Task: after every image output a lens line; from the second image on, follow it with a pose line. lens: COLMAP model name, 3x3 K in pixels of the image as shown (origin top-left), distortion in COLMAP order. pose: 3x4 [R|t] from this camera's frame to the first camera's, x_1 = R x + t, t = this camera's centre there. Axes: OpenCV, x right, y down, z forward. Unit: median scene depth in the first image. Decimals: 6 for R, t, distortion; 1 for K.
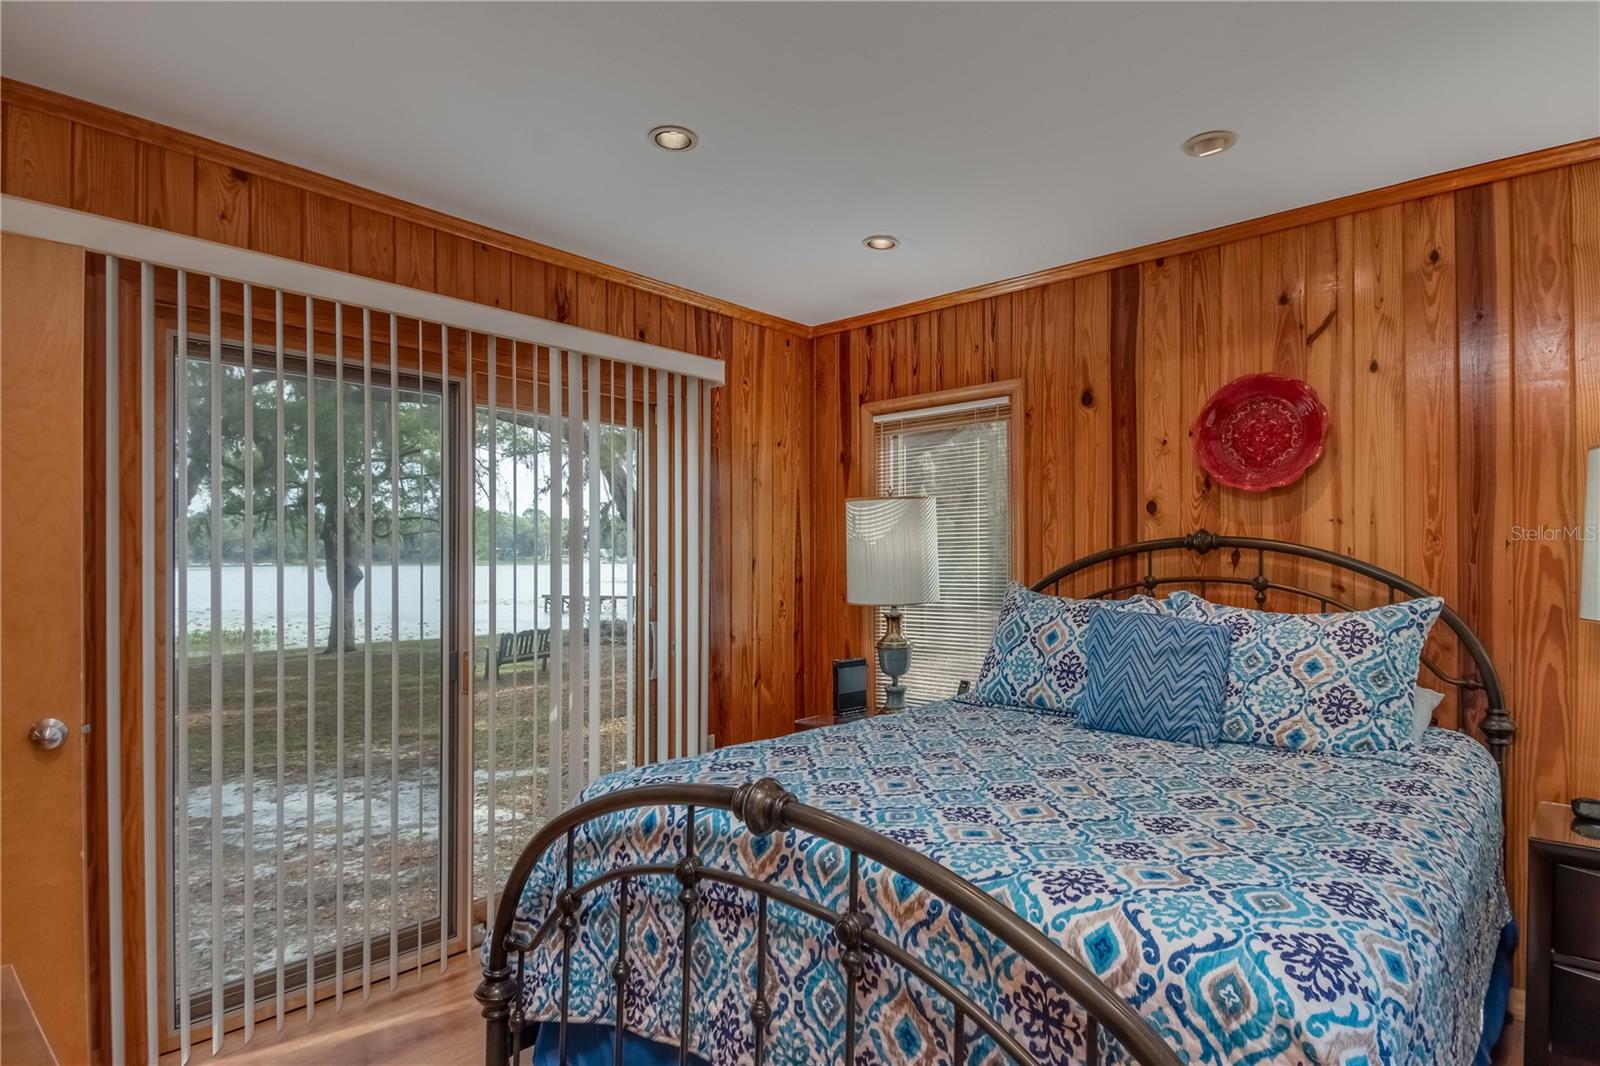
lens RADIAL K [[847.3, 0, 802.2], [0, 847.3, 557.5], [0, 0, 1]] dist [-0.001150, -0.000583]
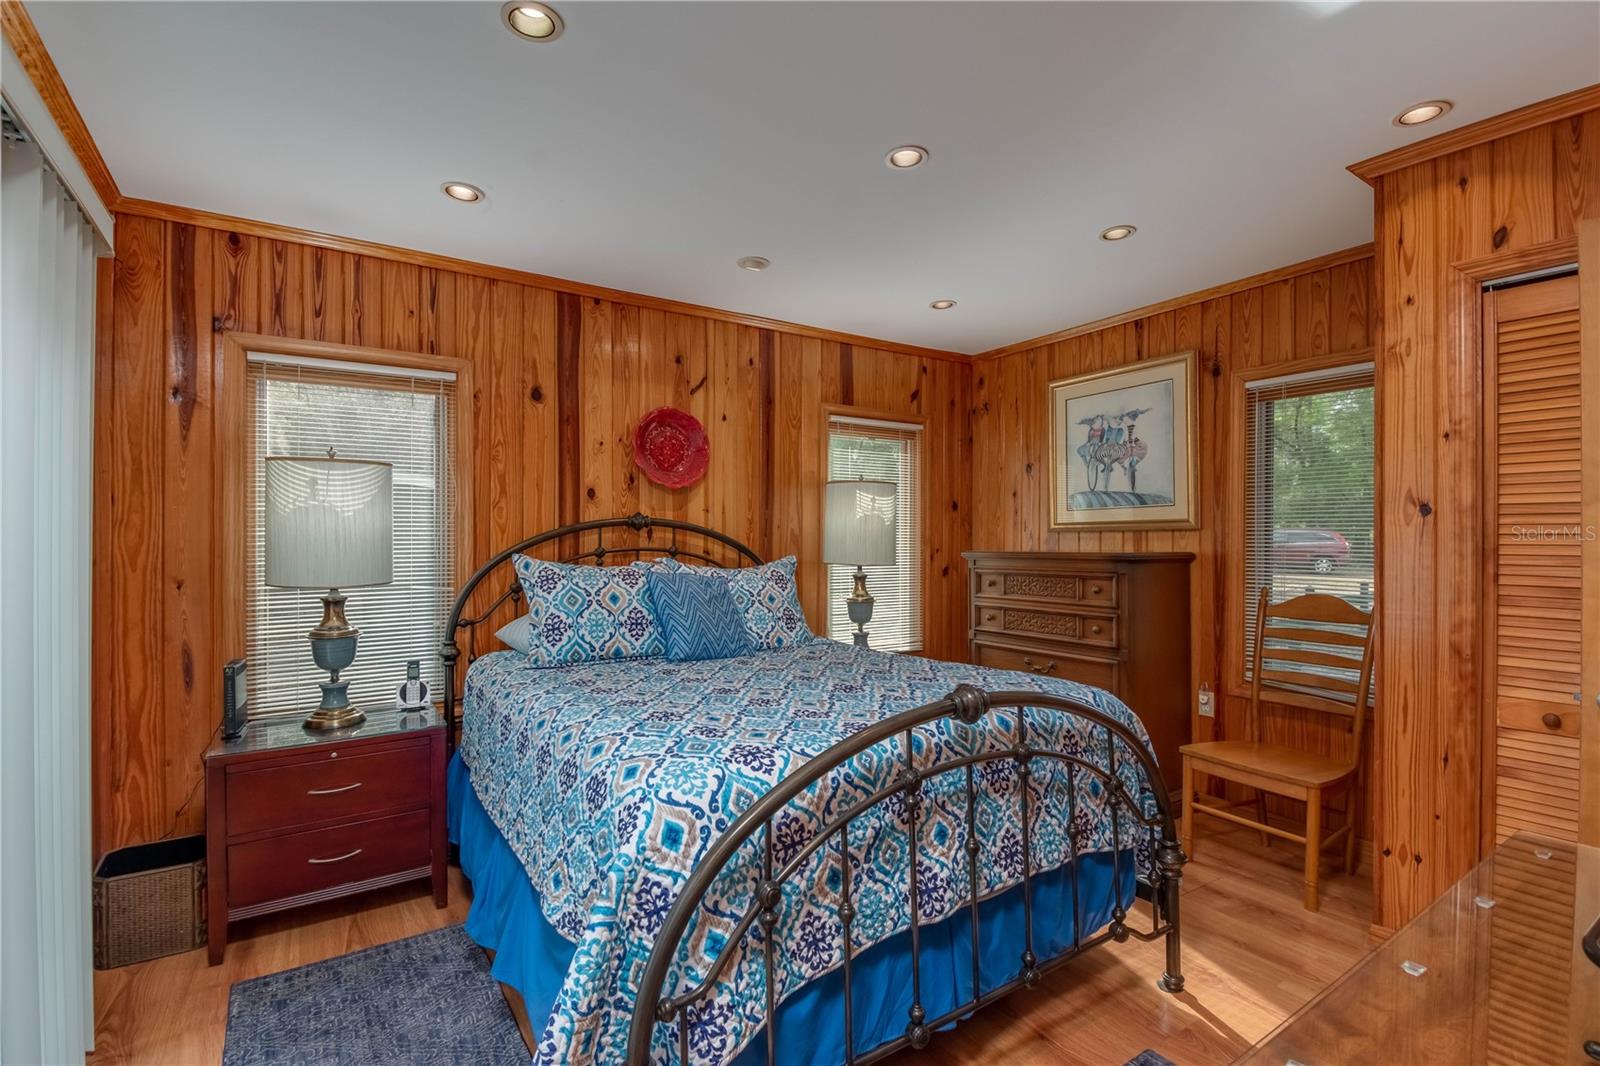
lens RADIAL K [[739.5, 0, 805.3], [0, 739.5, 543.6], [0, 0, 1]] dist [0.000938, -0.000134]
pose [[0.246918, -0.006668, 0.969013, -0.628155], [-0.003034, 0.999966, 0.007654, 0.006927], [-0.969032, -0.004829, 0.246890, 0.454832]]
